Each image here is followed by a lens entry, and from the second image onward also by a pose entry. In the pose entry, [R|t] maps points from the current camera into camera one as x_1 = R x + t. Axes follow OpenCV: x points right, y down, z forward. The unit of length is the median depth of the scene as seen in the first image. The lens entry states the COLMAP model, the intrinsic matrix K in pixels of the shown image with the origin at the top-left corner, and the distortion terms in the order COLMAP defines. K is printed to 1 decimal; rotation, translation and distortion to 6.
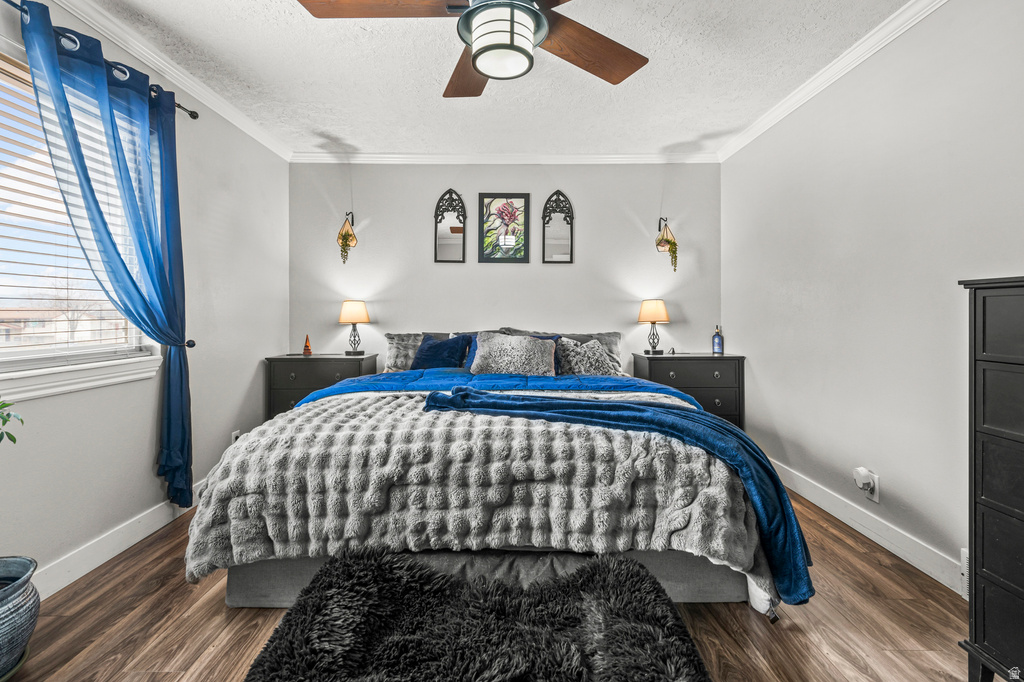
lens RADIAL K [[470.5, 0, 511.5], [0, 470.5, 316.4], [0, 0, 1]] dist [-0.004210, -0.001028]
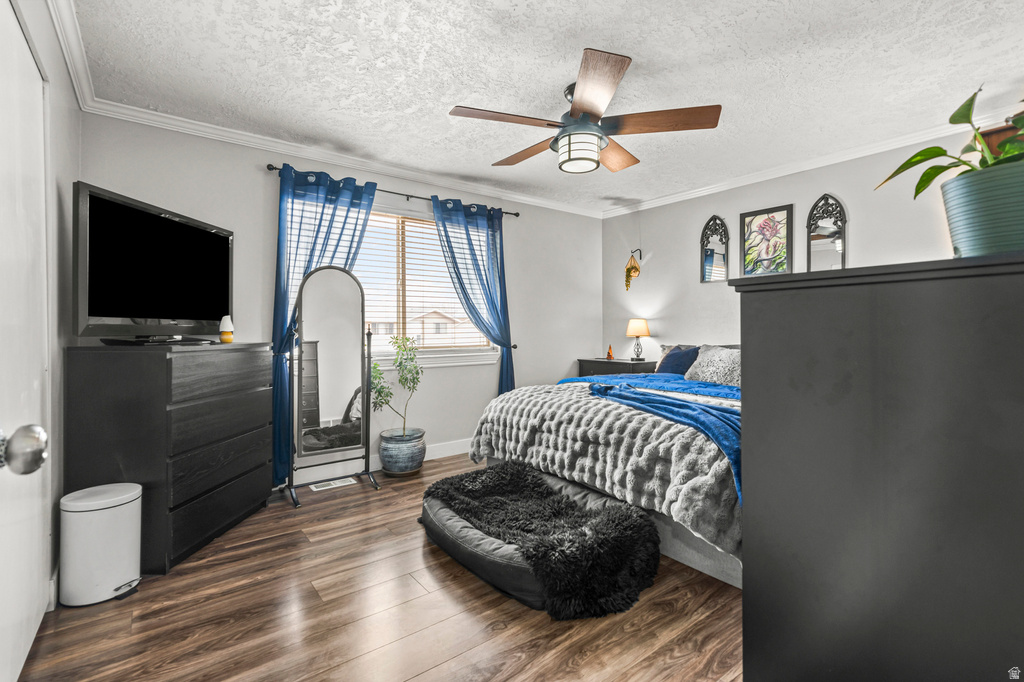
lens RADIAL K [[468.4, 0, 512.5], [0, 468.4, 332.7], [0, 0, 1]] dist [-0.003010, -0.001176]
pose [[0.607605, 0.003923, -0.794230, 1.039144], [-0.000543, 0.999990, 0.004524, -0.001516], [0.794240, -0.002317, 0.607600, -0.098898]]
